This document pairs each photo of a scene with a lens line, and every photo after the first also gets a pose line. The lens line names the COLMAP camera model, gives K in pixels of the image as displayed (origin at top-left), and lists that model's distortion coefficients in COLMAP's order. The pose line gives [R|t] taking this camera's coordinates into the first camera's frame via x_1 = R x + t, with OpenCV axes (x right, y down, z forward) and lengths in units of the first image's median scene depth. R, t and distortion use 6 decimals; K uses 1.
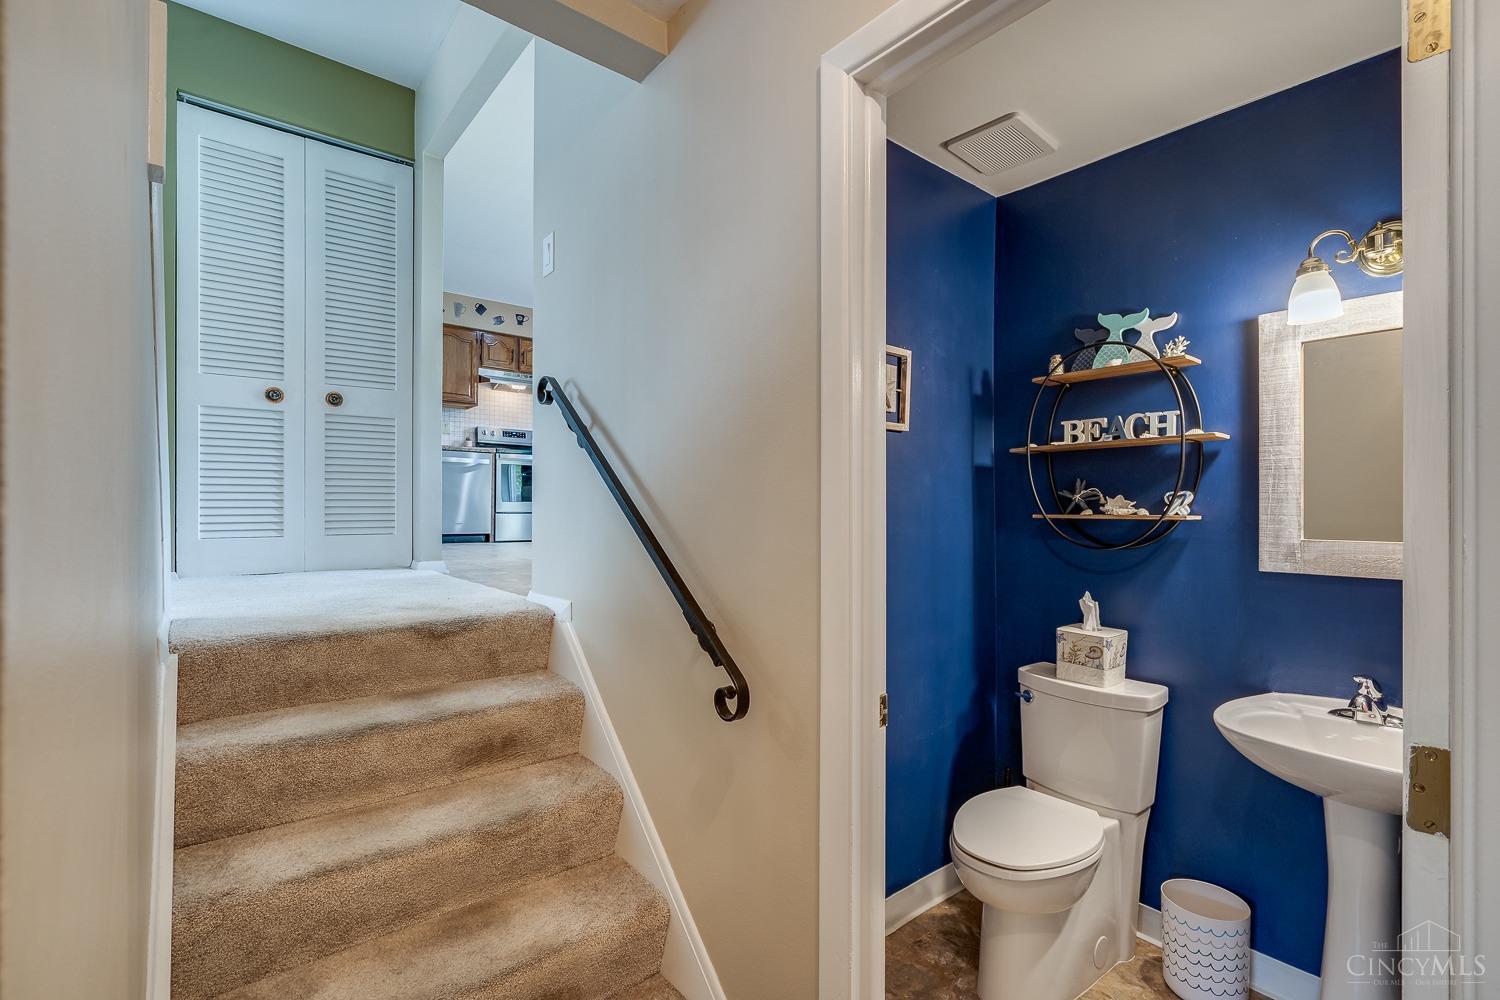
lens RADIAL K [[681.6, 0, 752.0], [0, 681.6, 506.3], [0, 0, 1]] dist [-0.006788, 0.003806]
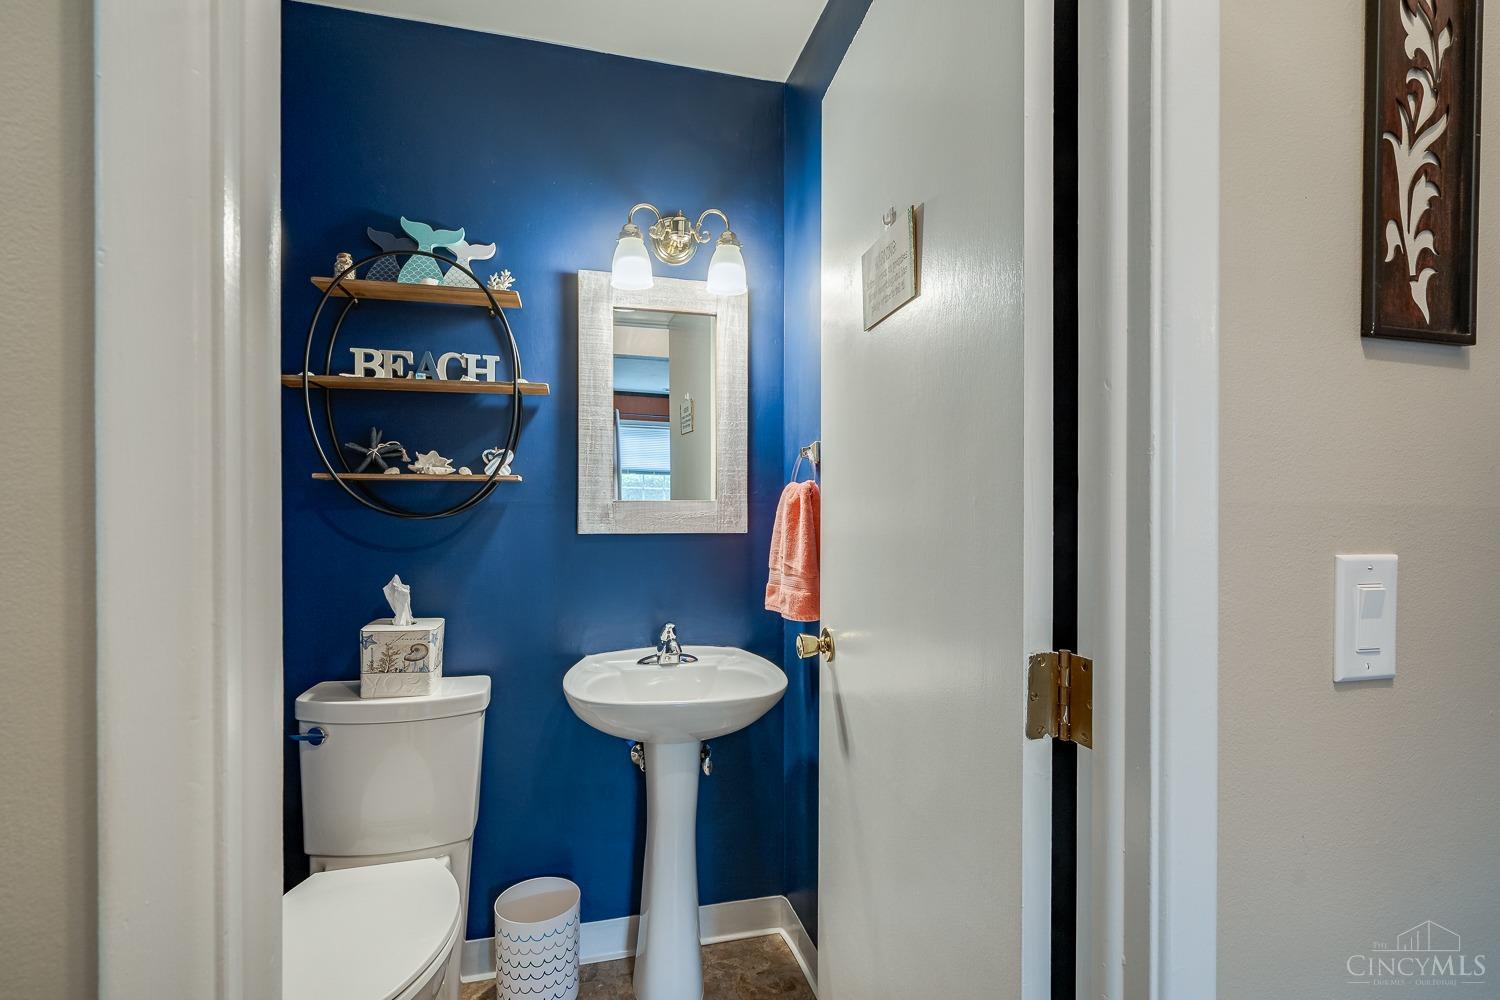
lens RADIAL K [[681.6, 0, 746.6], [0, 681.6, 505.8], [0, 0, 1]] dist [-0.006788, 0.003806]
pose [[0.425636, -0.007787, 0.904861, -0.029477], [-0.003916, 0.999938, 0.010447, 0.039989], [-0.904886, -0.007990, 0.425579, 0.333706]]
